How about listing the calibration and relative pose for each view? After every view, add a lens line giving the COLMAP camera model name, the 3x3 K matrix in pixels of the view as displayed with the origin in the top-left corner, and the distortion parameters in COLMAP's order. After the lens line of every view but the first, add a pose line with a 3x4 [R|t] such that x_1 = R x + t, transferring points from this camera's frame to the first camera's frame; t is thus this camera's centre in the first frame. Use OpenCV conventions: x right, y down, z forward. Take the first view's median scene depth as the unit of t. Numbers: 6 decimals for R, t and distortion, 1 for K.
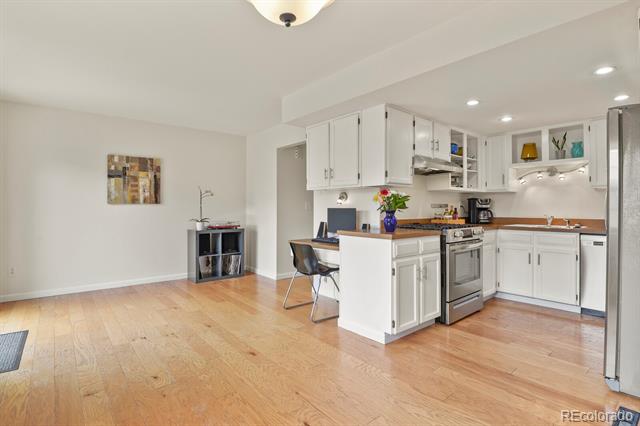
lens RADIAL K [[320.3, 0, 323.7], [0, 320.3, 202.8], [0, 0, 1]] dist [-0.028068, -0.000241]
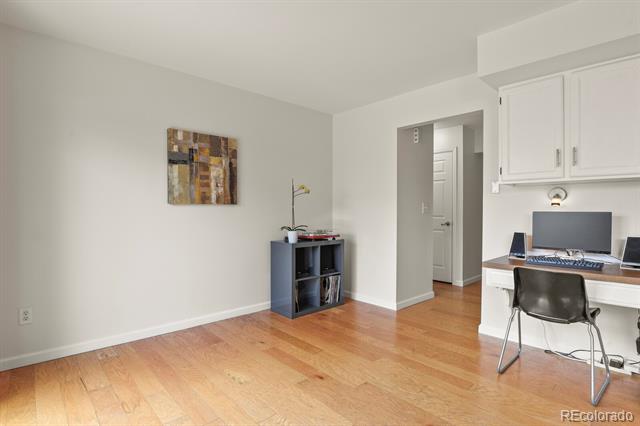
lens RADIAL K [[320.3, 0, 320.0], [0, 320.3, 213.0], [0, 0, 1]] dist [-0.024901, -0.000514]
pose [[0.999033, 0.003528, 0.043820, -0.403593], [-0.004483, 0.999754, 0.021733, 0.006305], [-0.043733, -0.021909, 0.998803, 0.330893]]
